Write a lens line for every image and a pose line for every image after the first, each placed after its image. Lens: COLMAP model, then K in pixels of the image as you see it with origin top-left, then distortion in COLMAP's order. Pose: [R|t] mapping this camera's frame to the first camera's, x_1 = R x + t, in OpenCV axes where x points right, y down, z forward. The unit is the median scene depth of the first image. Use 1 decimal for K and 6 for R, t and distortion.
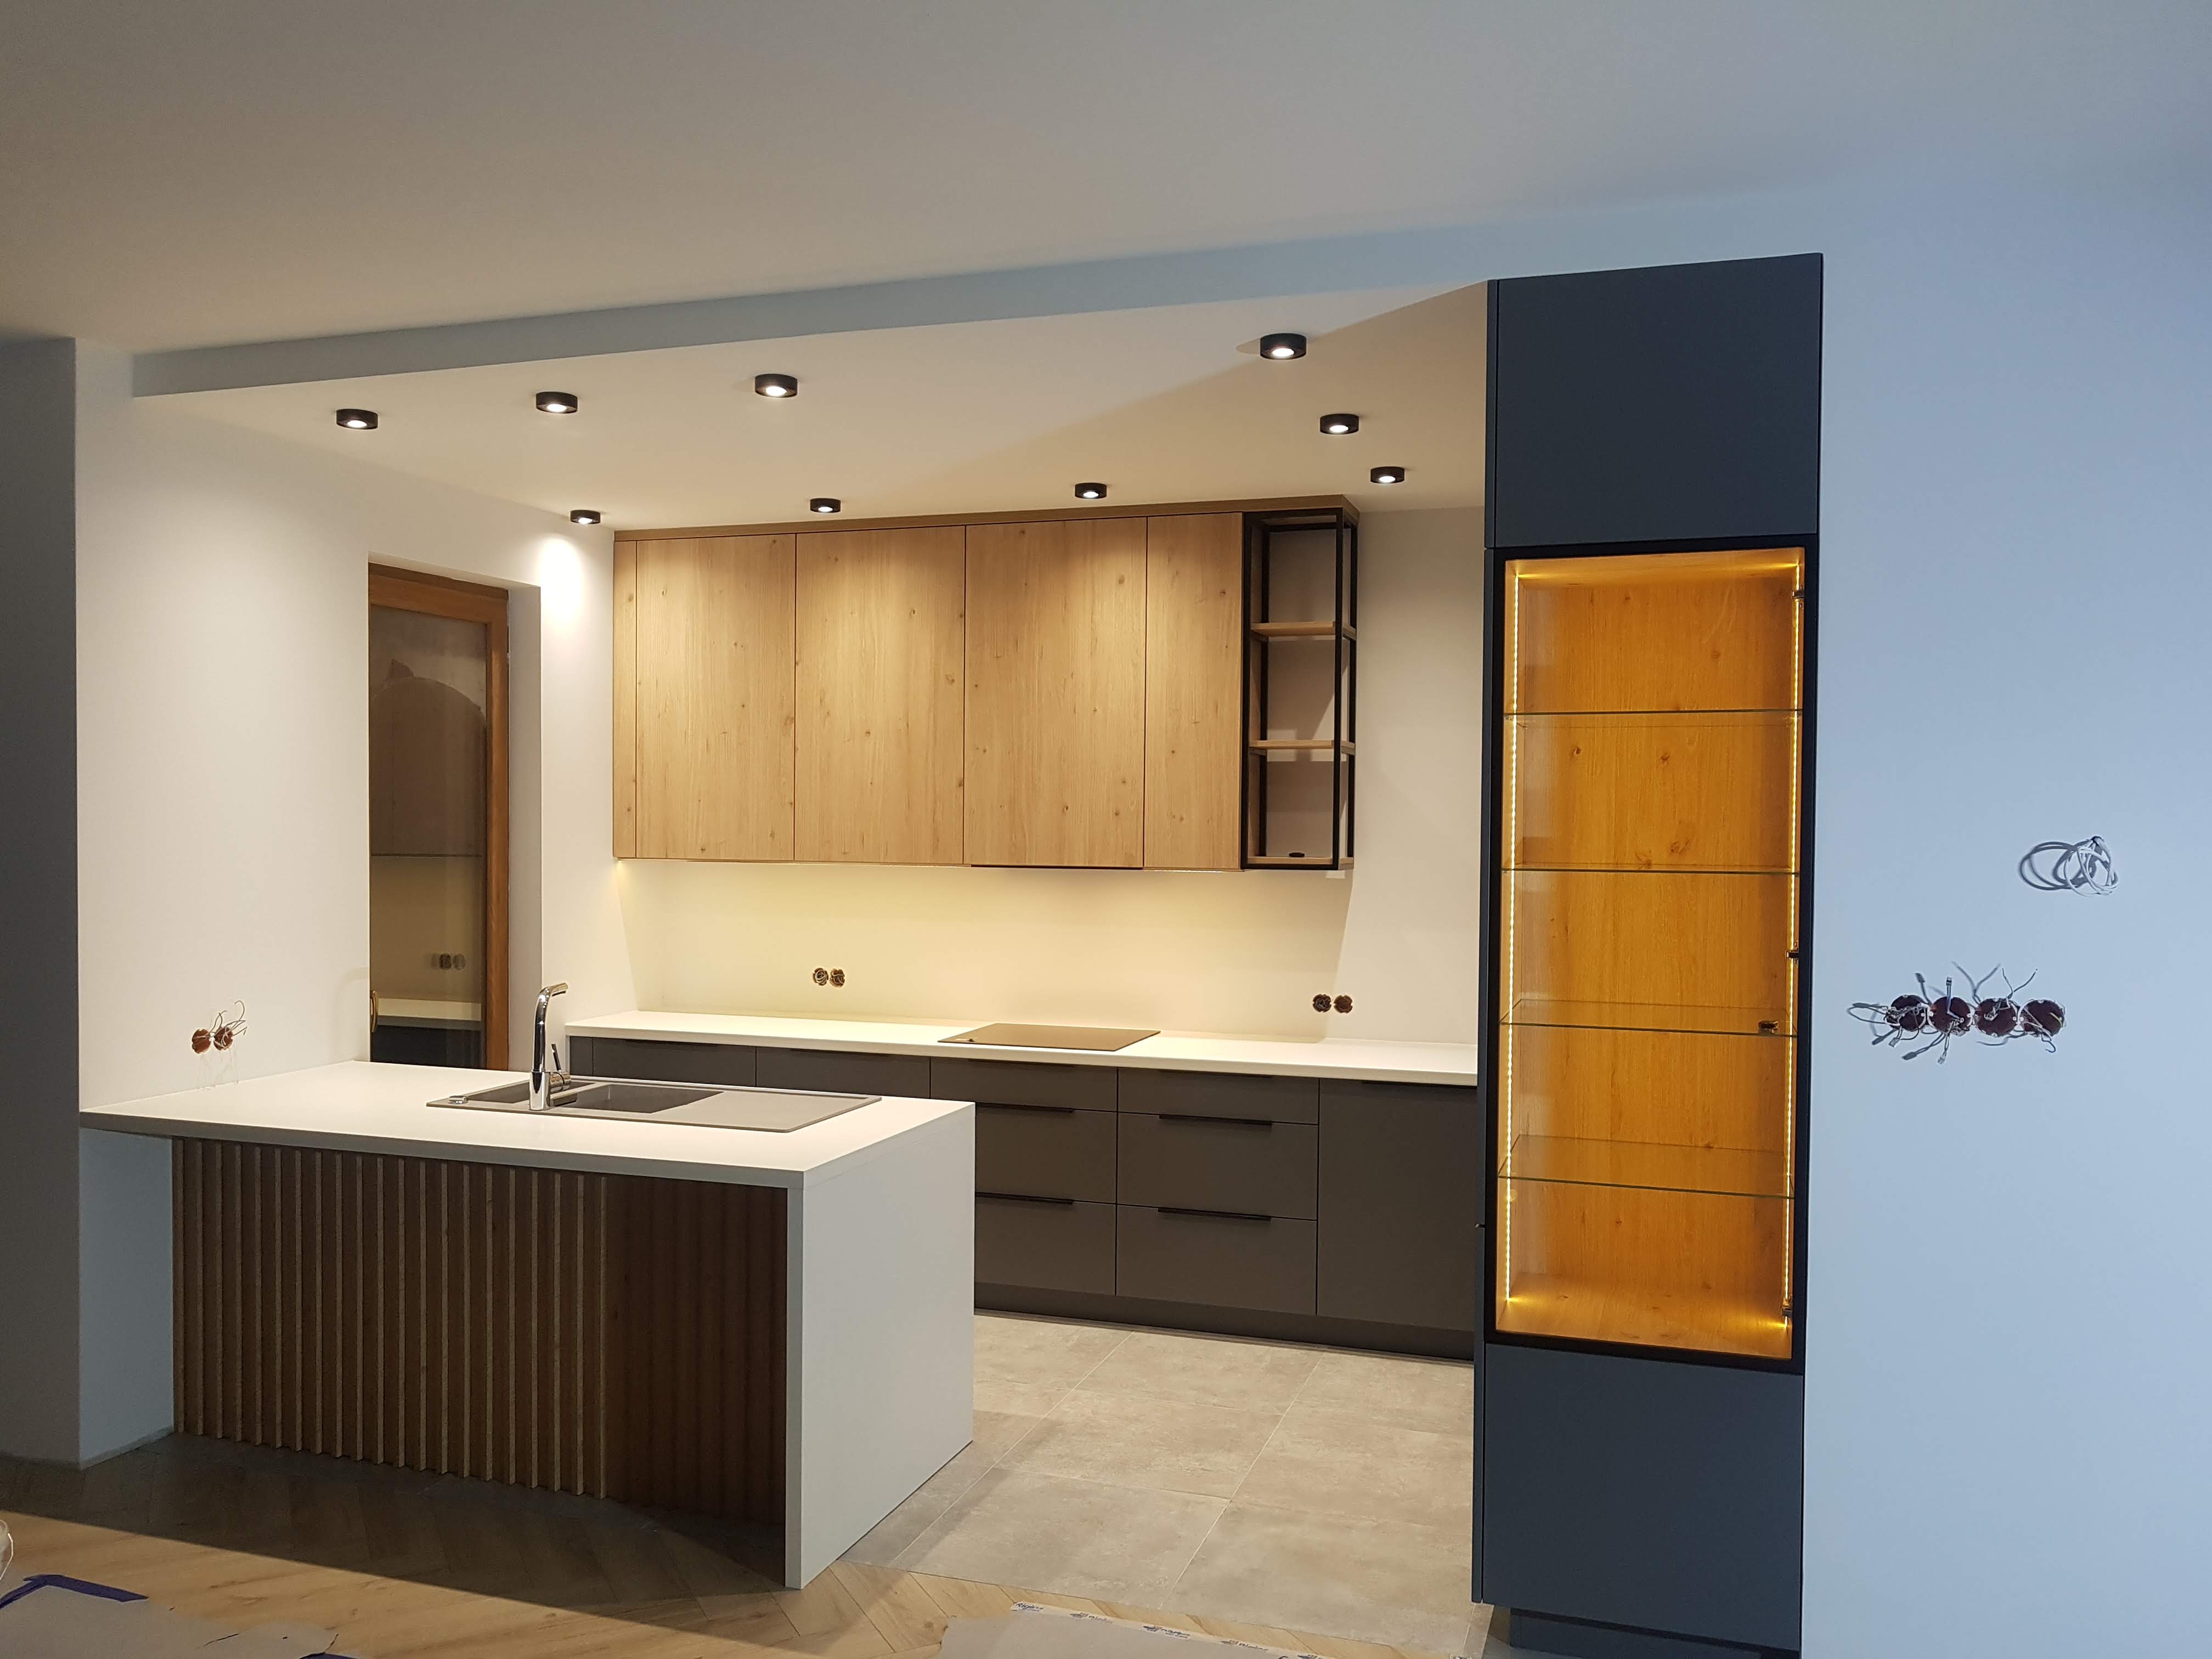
lens RADIAL K [[1733.8, 0, 1121.0], [0, 1733.8, 856.0], [0, 0, 1]] dist [-0.005892, -0.006511]
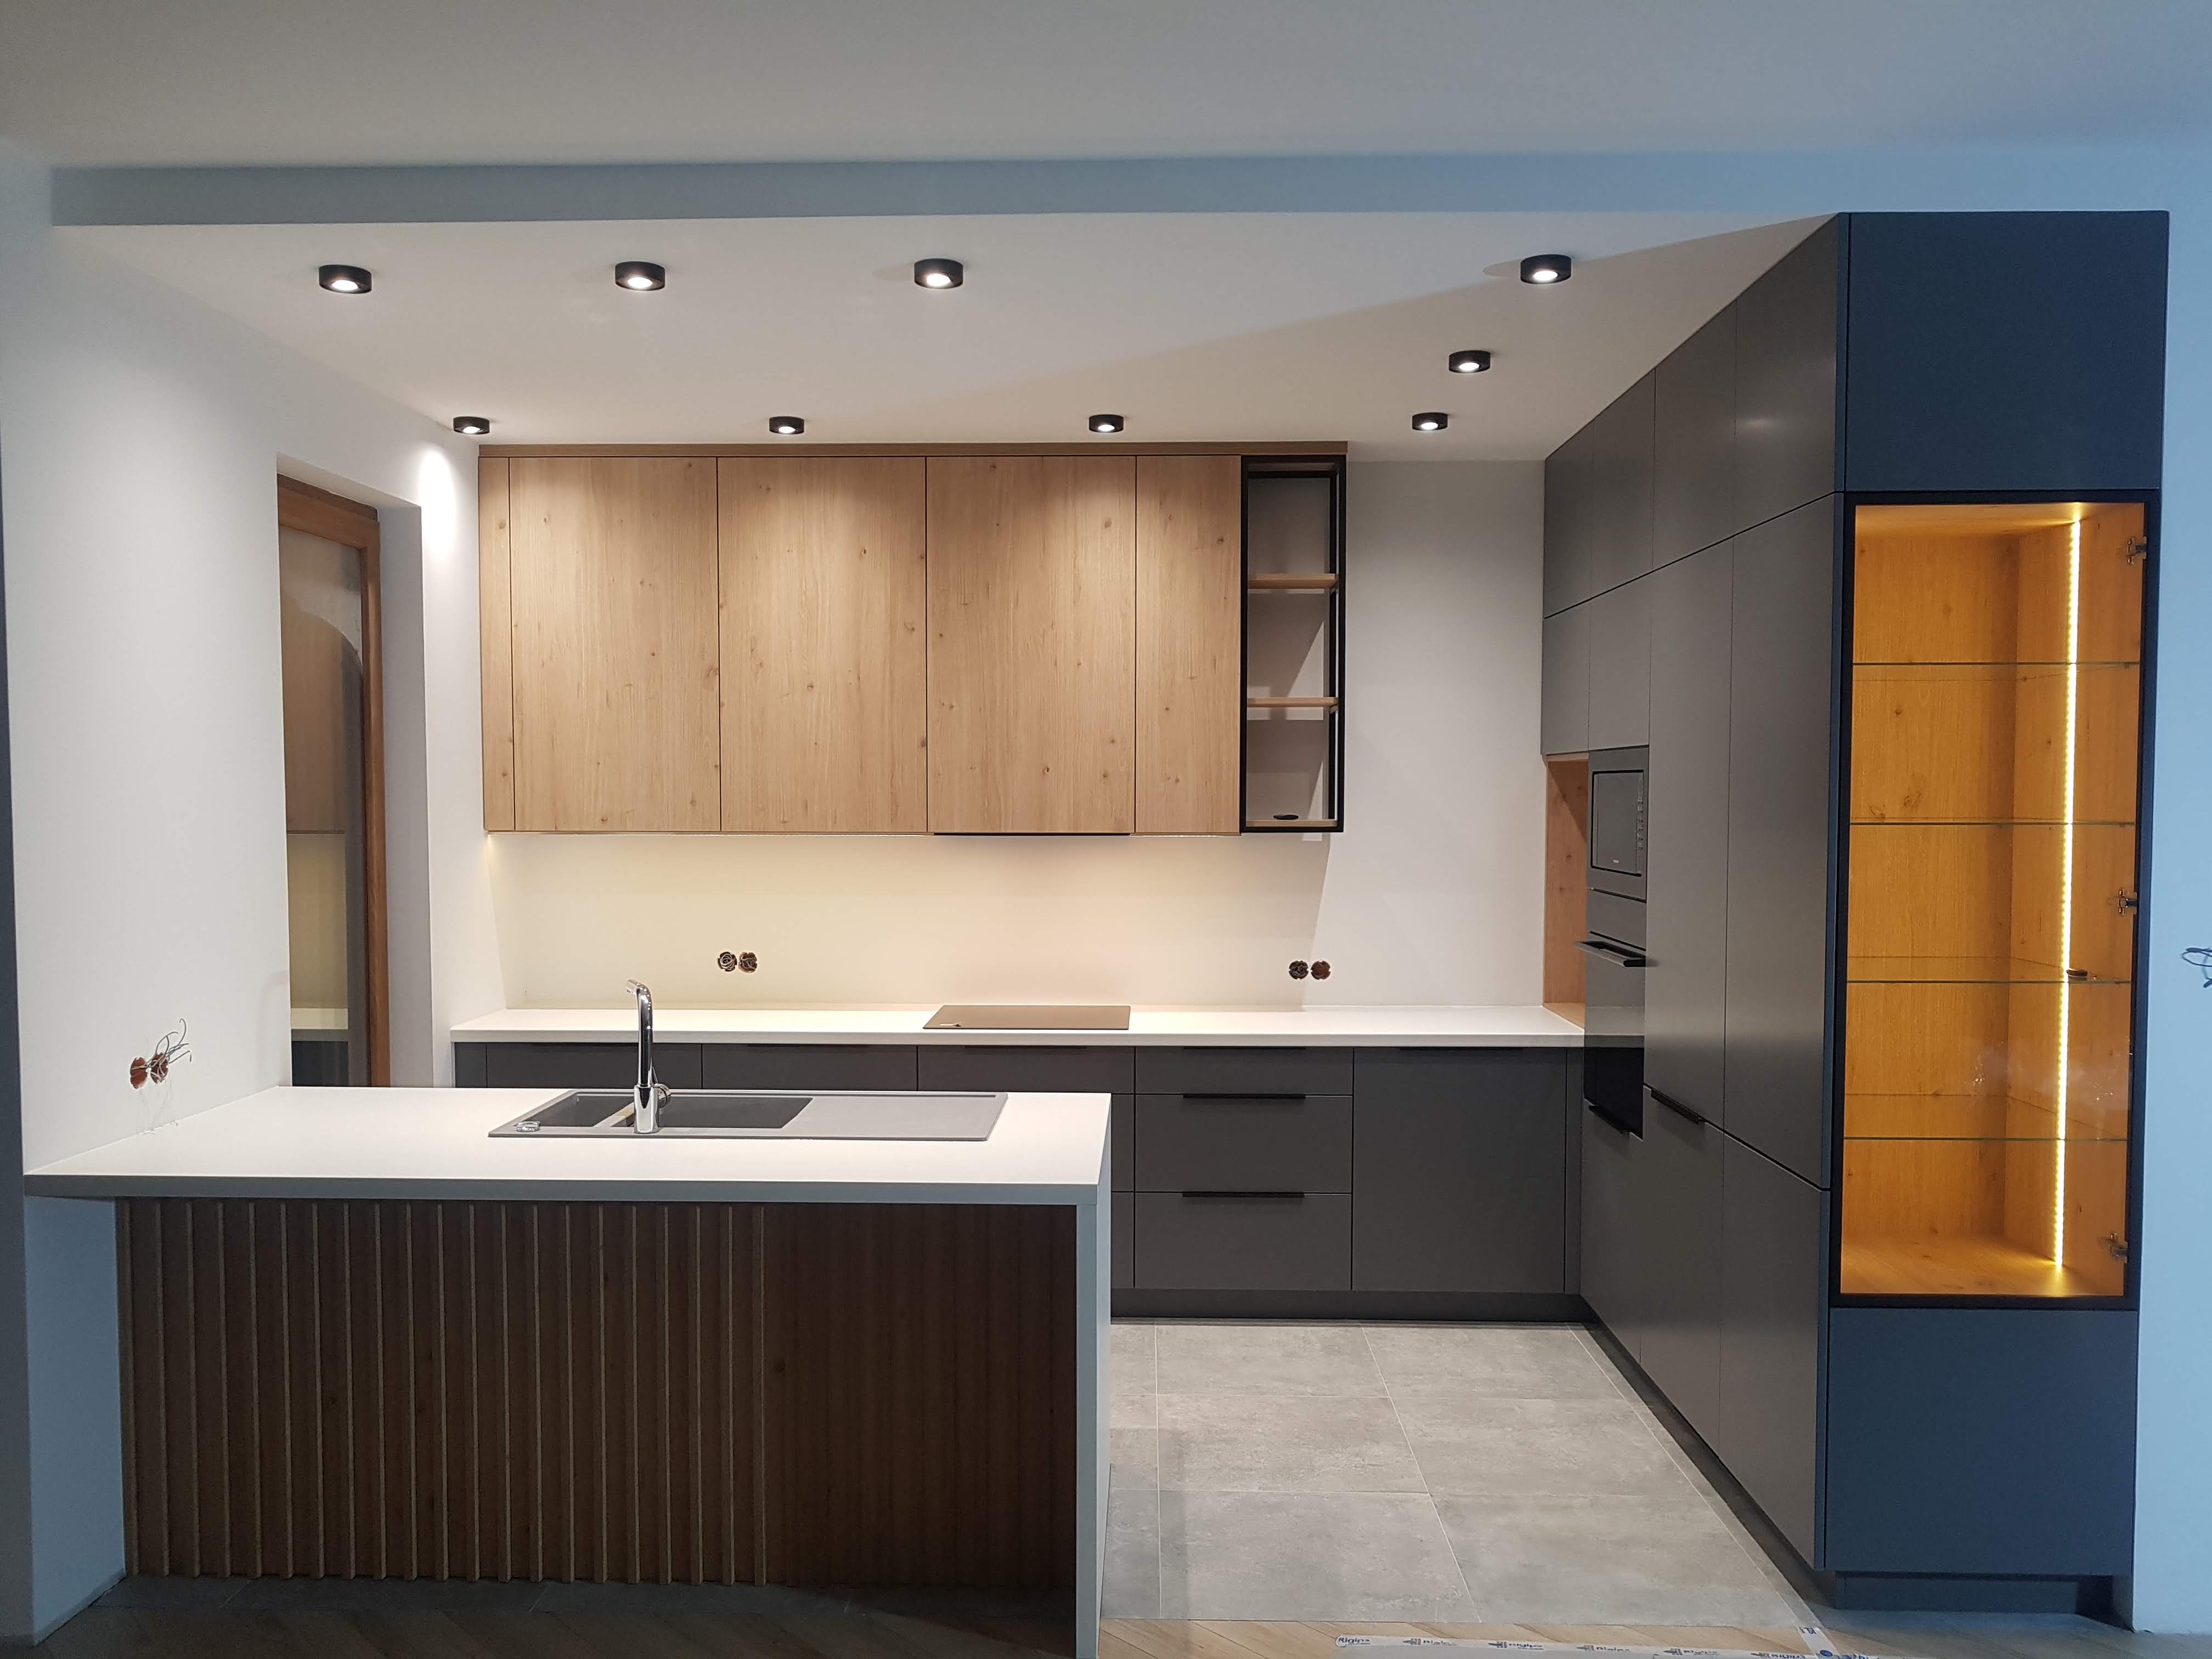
lens RADIAL K [[1720.5, 0, 1114.4], [0, 1720.5, 875.4], [0, 0, 1]] dist [0.001524, -0.008311]
pose [[0.958293, -0.021961, 0.284944, -0.269131], [0.013627, 0.999420, 0.031198, 0.000590], [-0.285464, -0.026014, 0.958036, 0.113745]]
